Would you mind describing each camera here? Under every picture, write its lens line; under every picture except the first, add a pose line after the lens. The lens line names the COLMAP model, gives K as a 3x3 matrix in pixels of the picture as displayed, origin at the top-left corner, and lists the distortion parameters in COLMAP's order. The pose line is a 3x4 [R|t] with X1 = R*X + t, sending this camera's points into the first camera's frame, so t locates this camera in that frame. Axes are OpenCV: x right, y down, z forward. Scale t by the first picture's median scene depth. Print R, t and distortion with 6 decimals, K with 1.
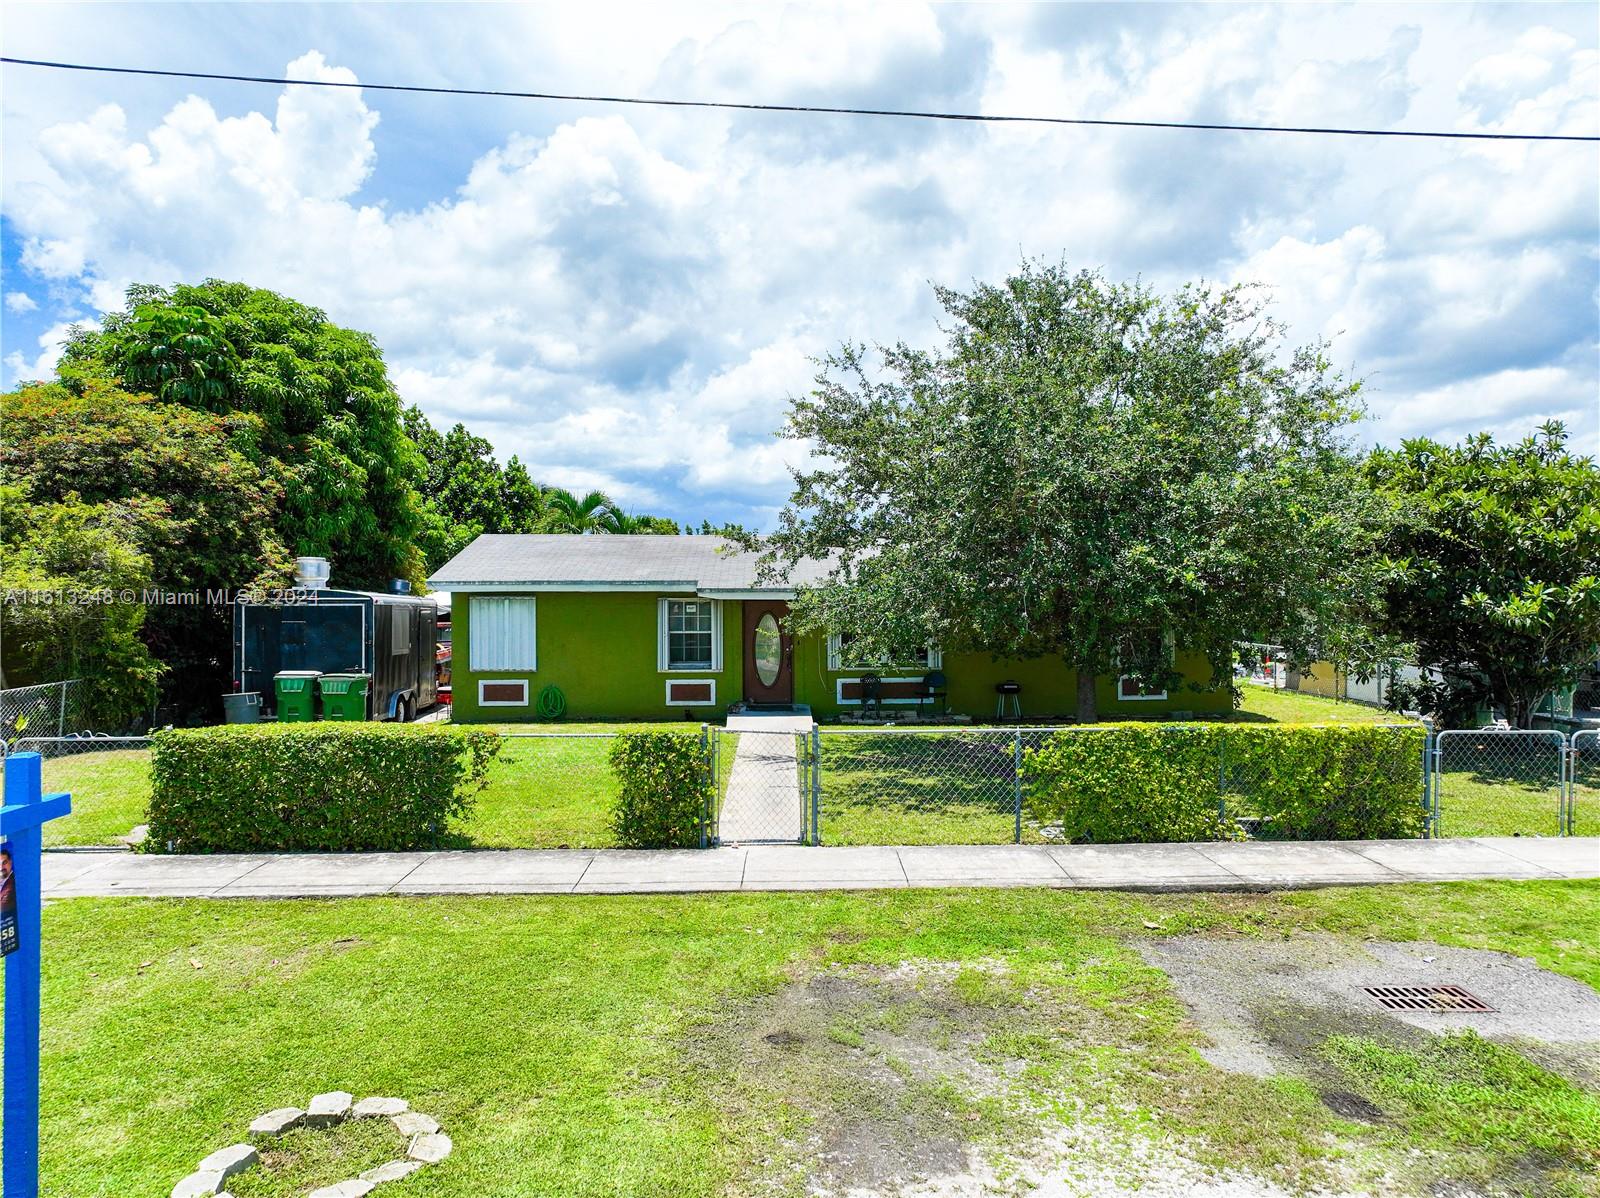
lens RADIAL K [[1113.2, 0, 794.6], [0, 1113.2, 602.0], [0, 0, 1]] dist [-0.000993, 0.007848]
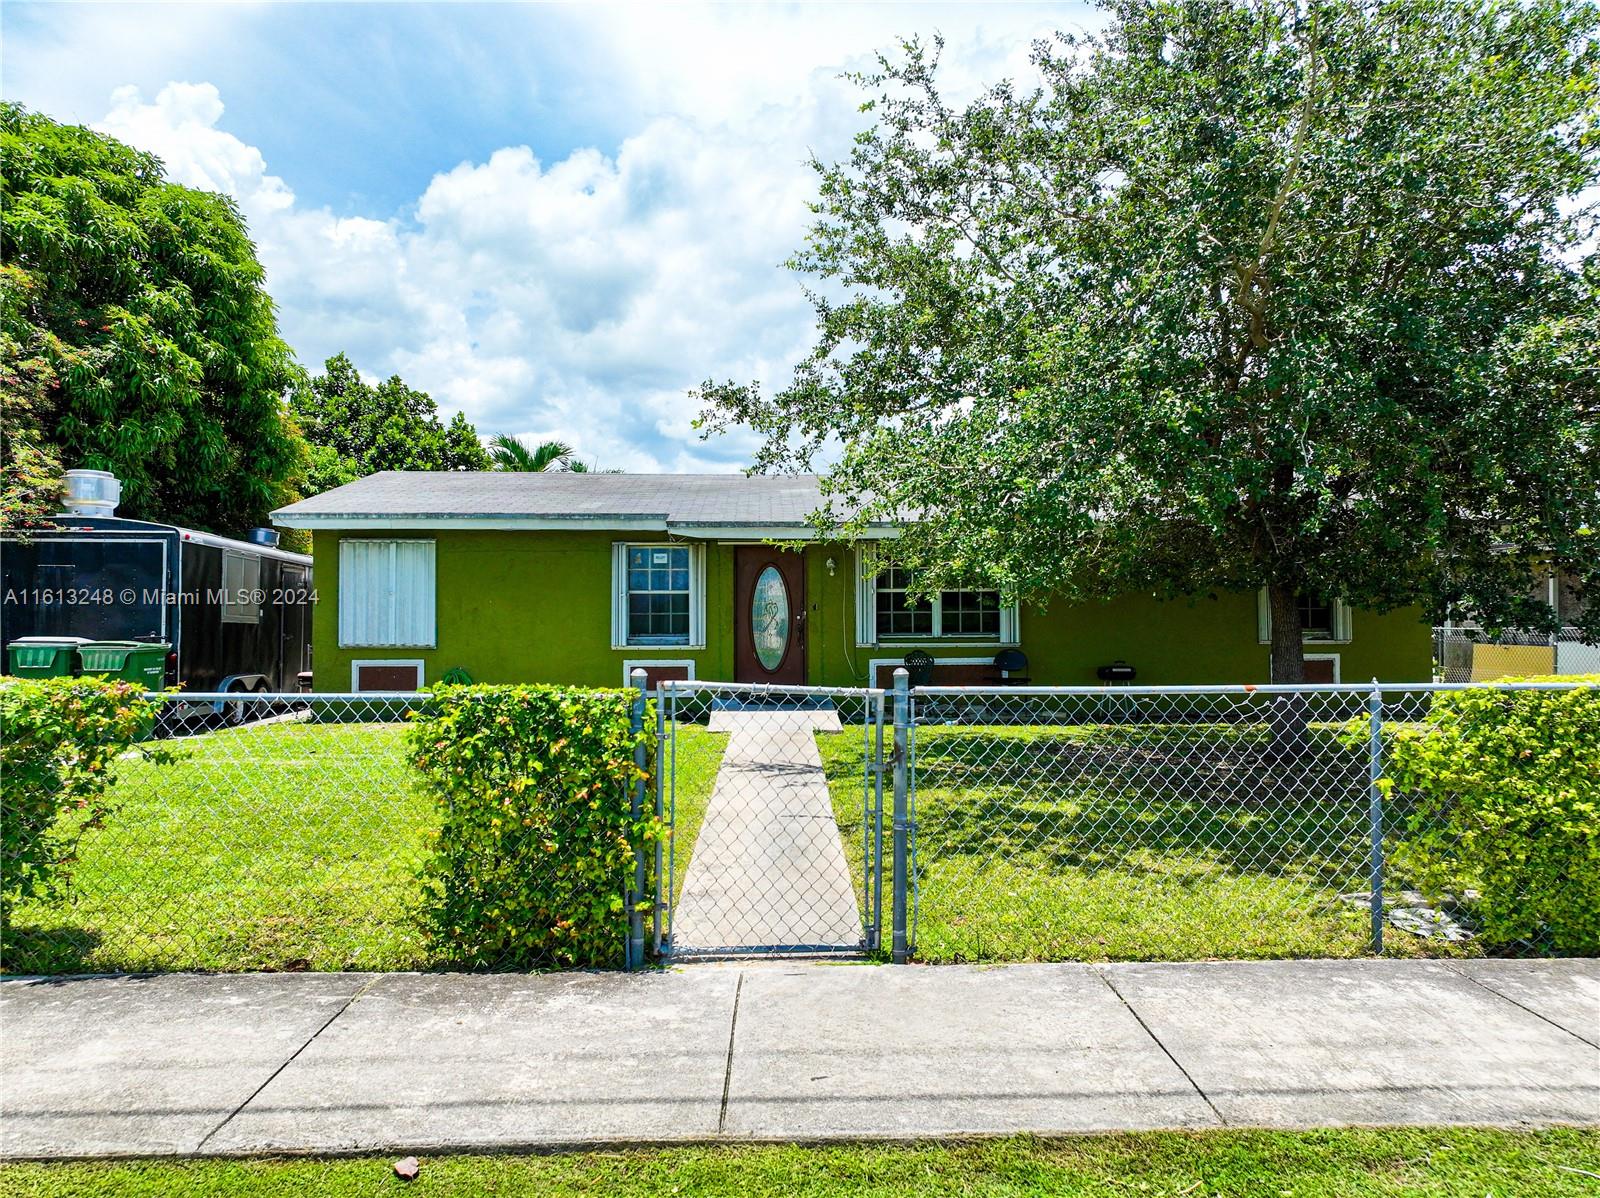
lens RADIAL K [[1113.2, 0, 801.8], [0, 1113.2, 590.5], [0, 0, 1]] dist [-0.000993, 0.007848]
pose [[0.999917, 0.003003, 0.012512, -0.013444], [-0.002593, 0.999463, -0.032672, 0.050450], [-0.012603, 0.032637, 0.999388, 0.313191]]
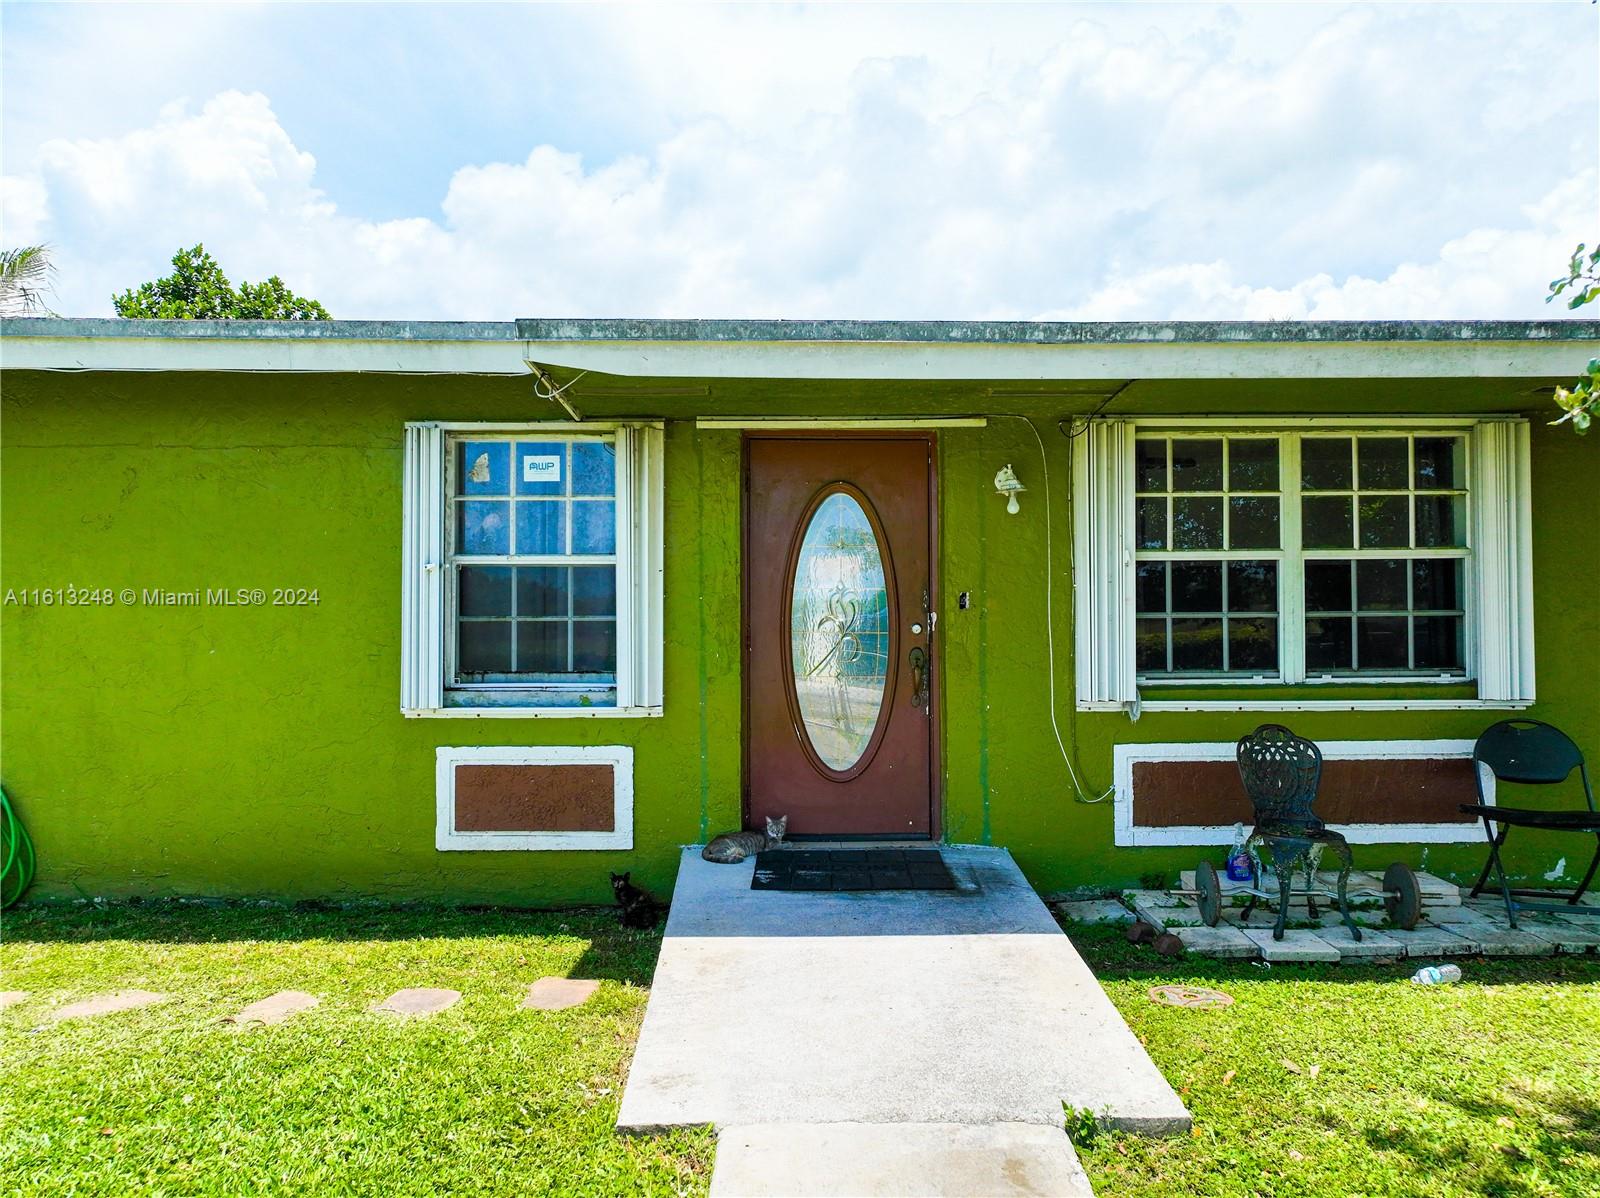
lens RADIAL K [[1113.2, 0, 813.3], [0, 1113.2, 601.5], [0, 0, 1]] dist [-0.000993, 0.007848]
pose [[0.999936, 0.000967, -0.011311, -0.028417], [-0.001289, 0.999593, -0.028503, 0.045516], [0.011279, 0.028516, 0.999530, 0.774438]]
